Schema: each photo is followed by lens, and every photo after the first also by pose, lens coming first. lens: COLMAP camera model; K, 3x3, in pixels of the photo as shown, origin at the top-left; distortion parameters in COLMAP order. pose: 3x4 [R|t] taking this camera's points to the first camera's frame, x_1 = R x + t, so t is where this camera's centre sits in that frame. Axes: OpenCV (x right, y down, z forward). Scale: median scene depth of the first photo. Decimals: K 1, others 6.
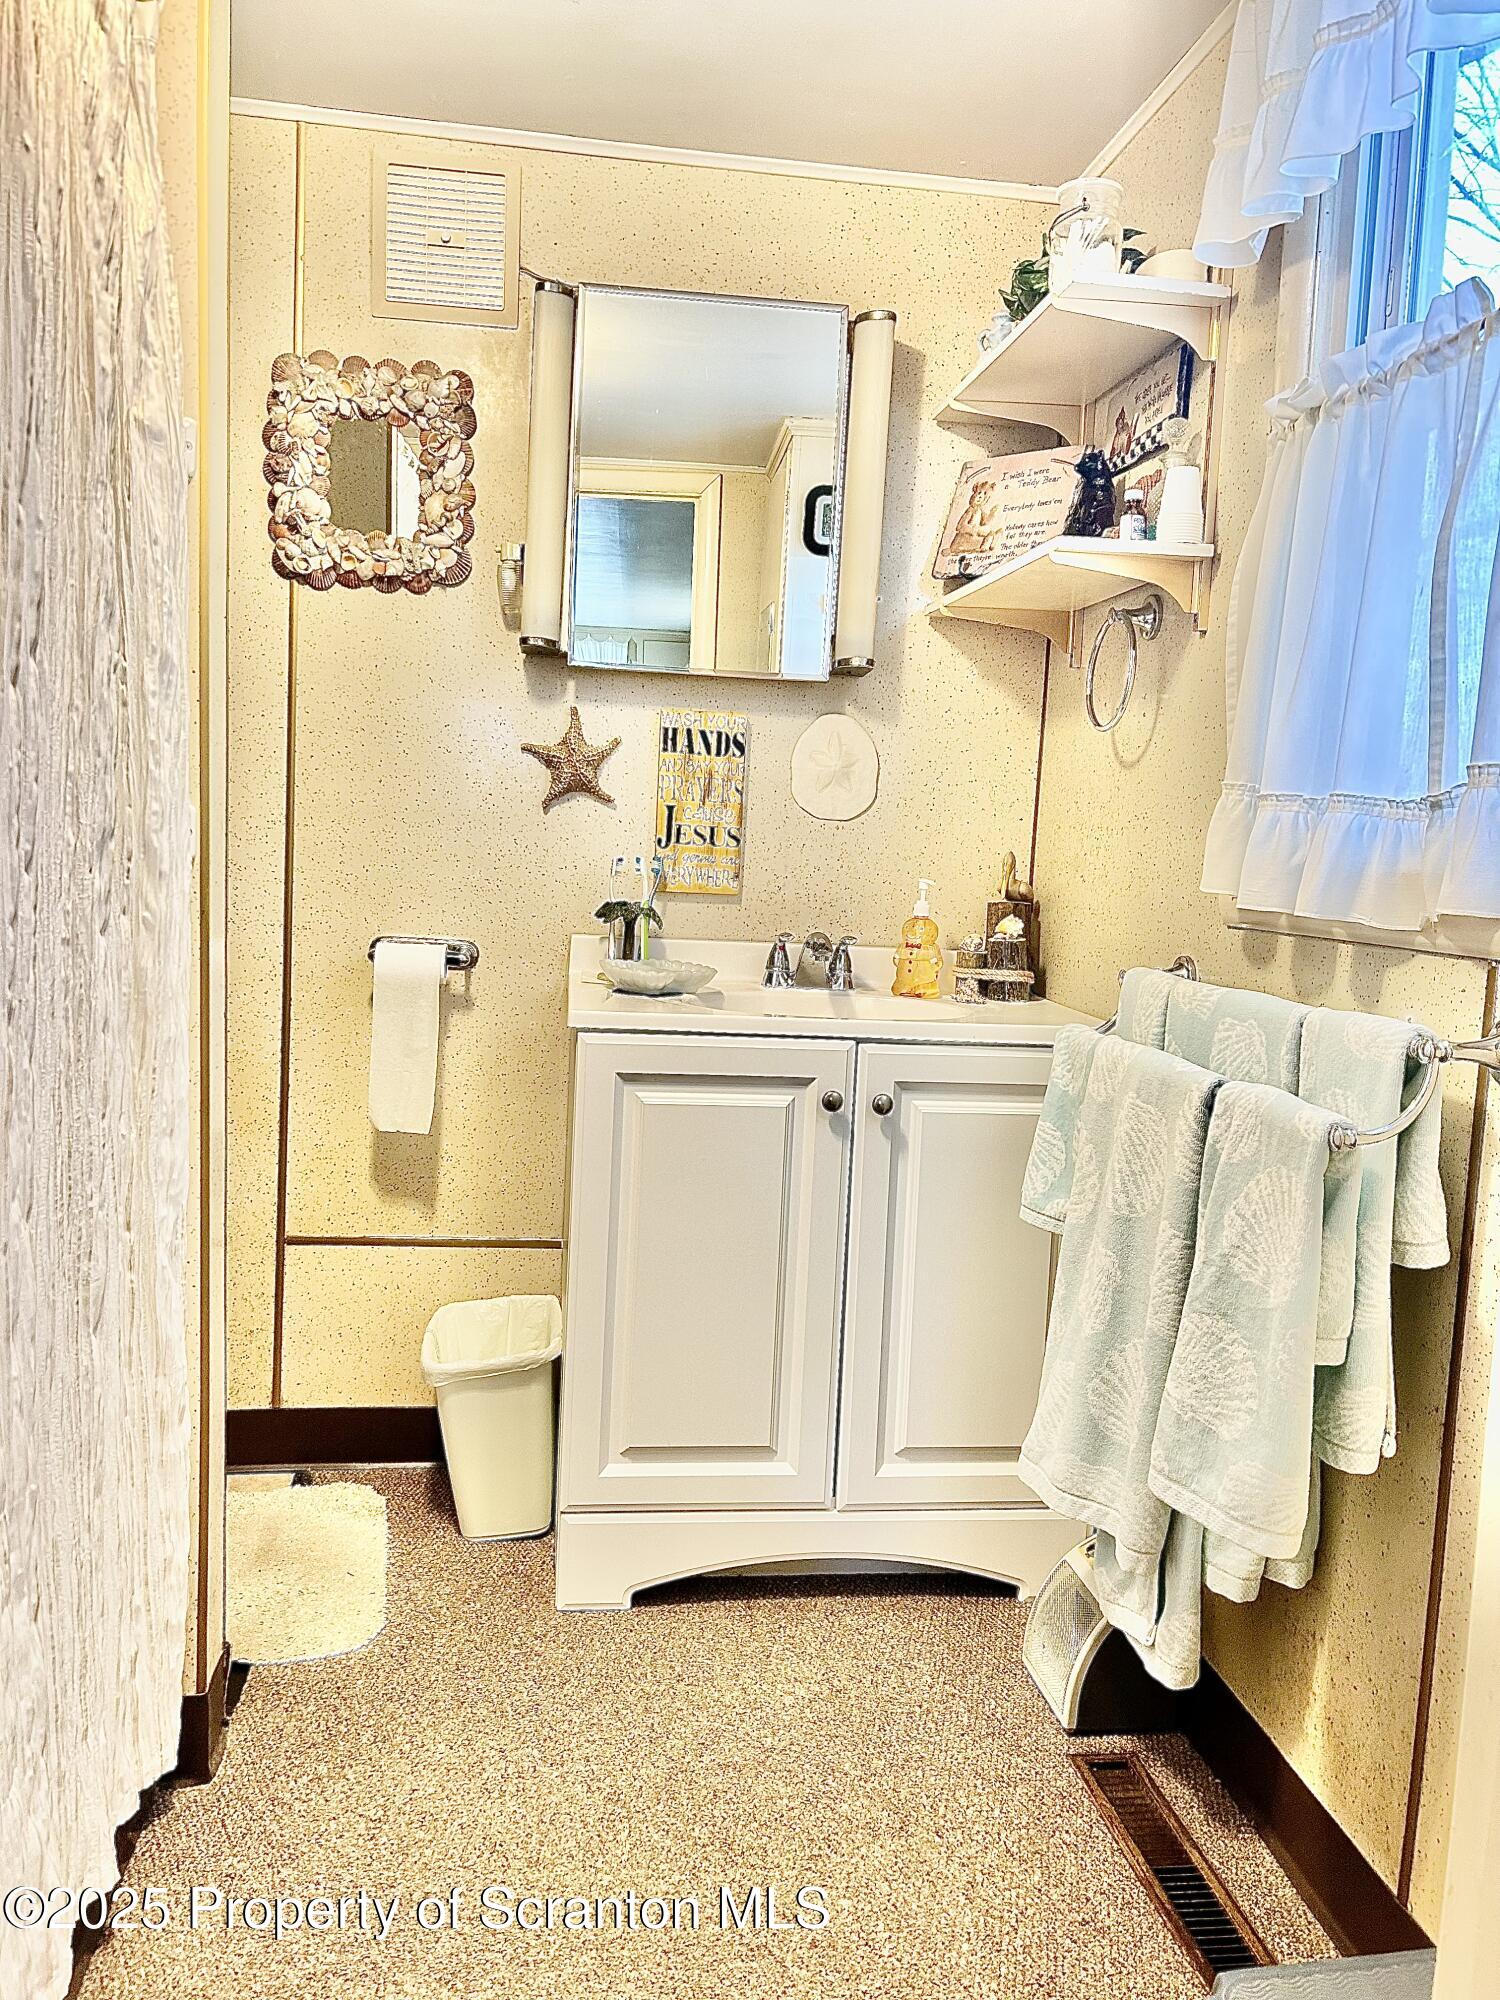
lens RADIAL K [[1511.4, 0, 749.5], [0, 1511.4, 998.7], [0, 0, 1]] dist [0.004393, -0.013499]
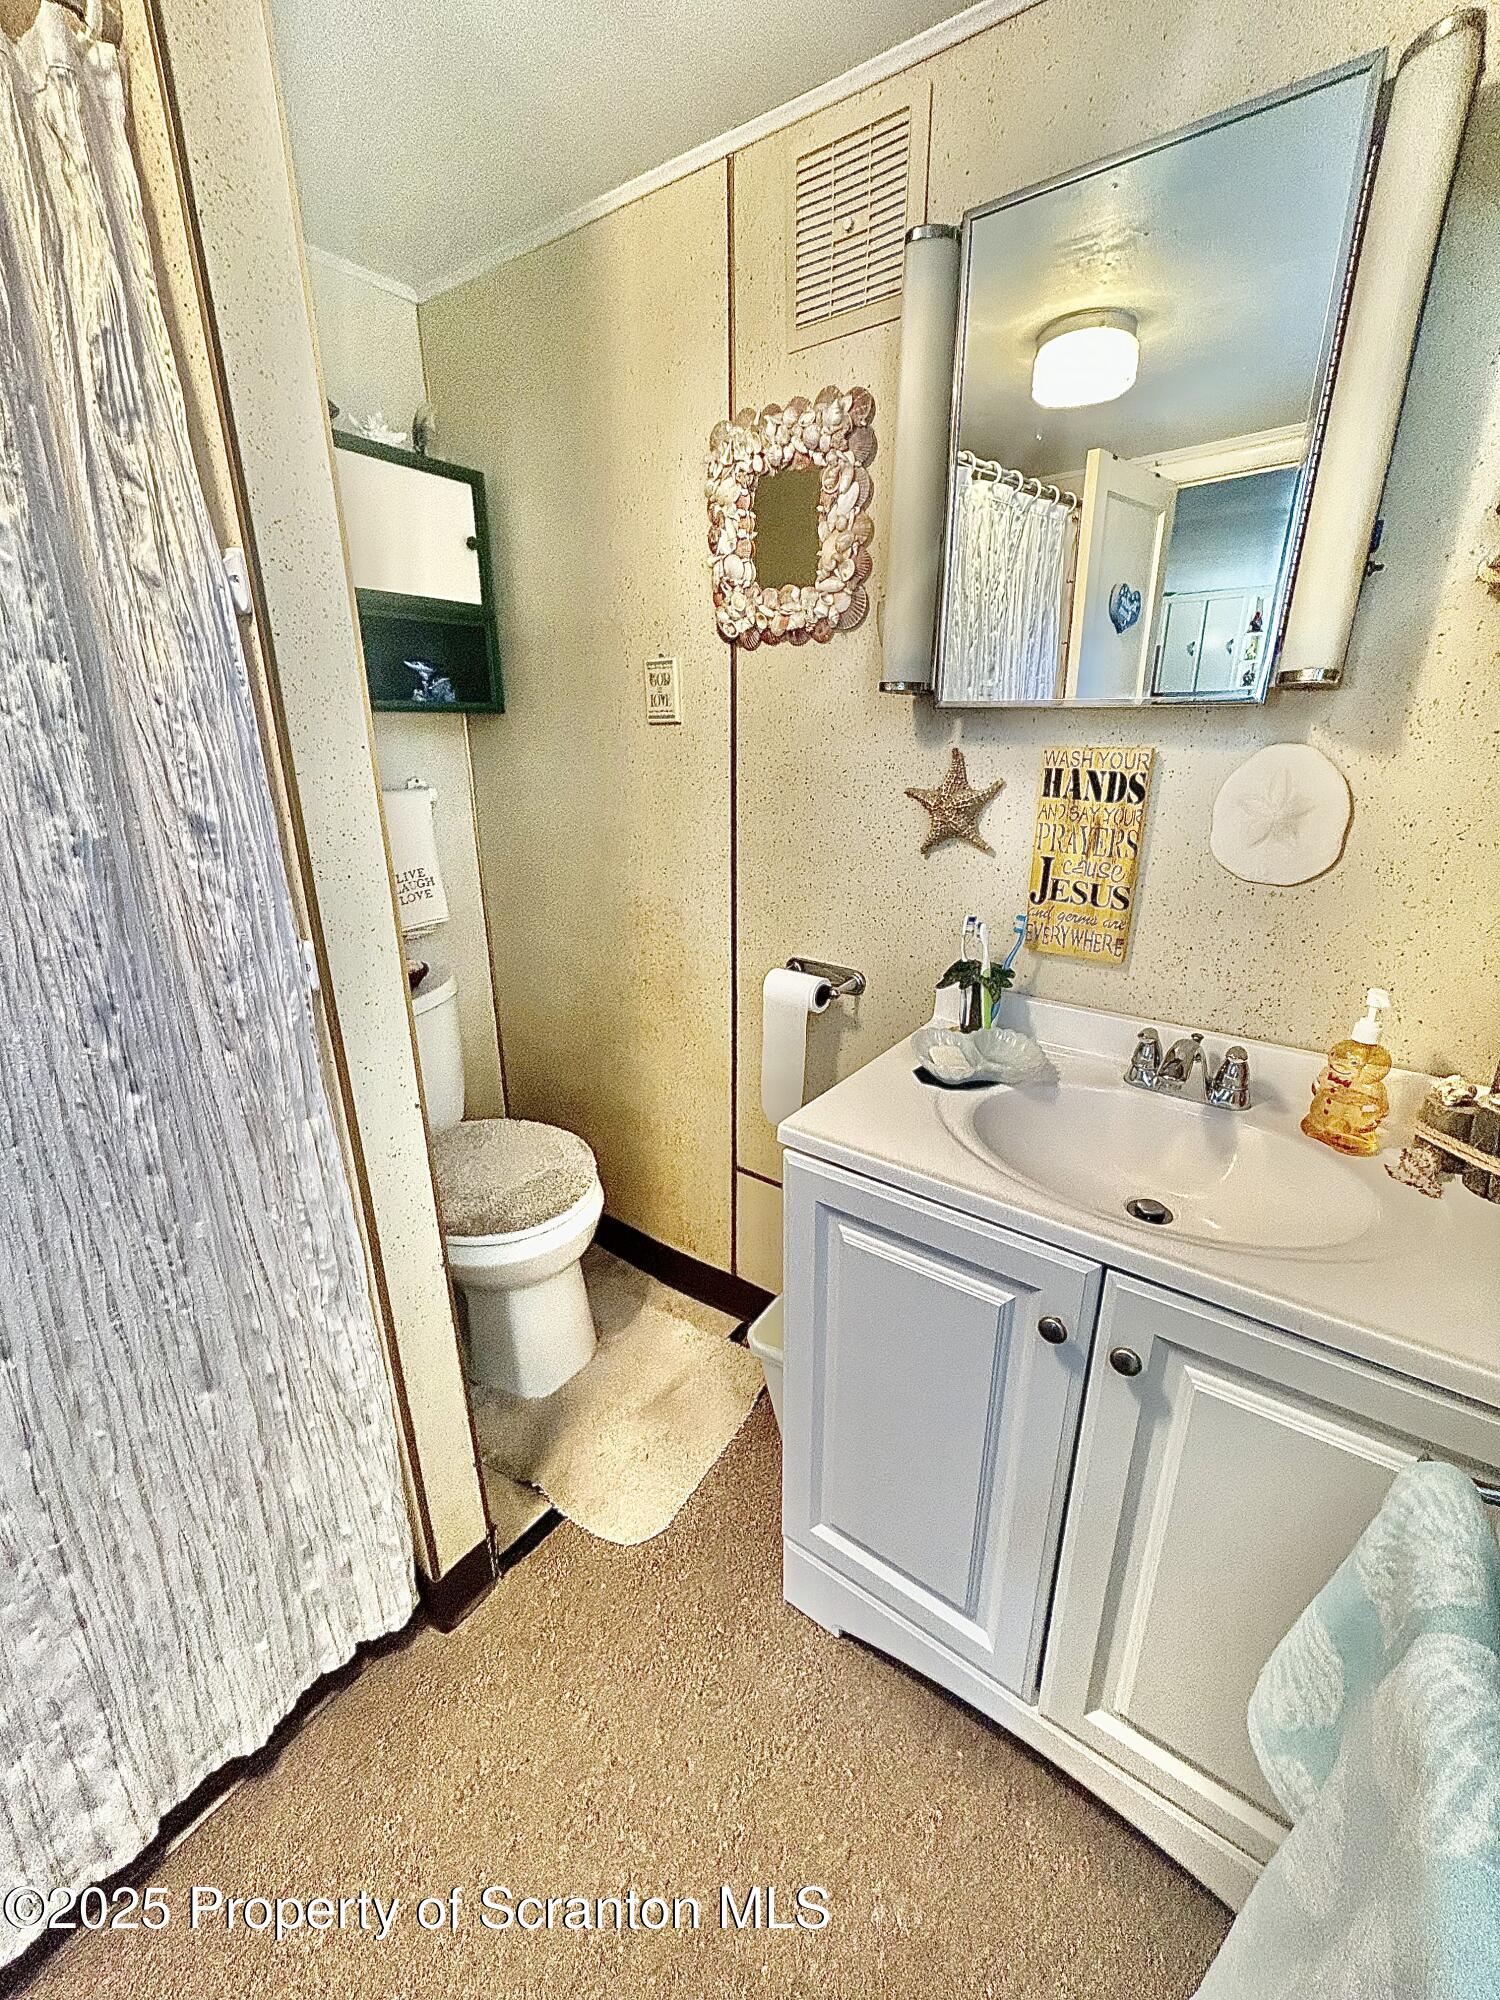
lens RADIAL K [[800.2, 0, 746.9], [0, 800.2, 993.5], [0, 0, 1]] dist [-0.008258, -0.000424]
pose [[0.714353, 0.174230, -0.677749, 0.155631], [-0.032615, 0.975746, 0.216460, -0.146660], [0.699025, -0.132524, 0.702710, 0.534815]]
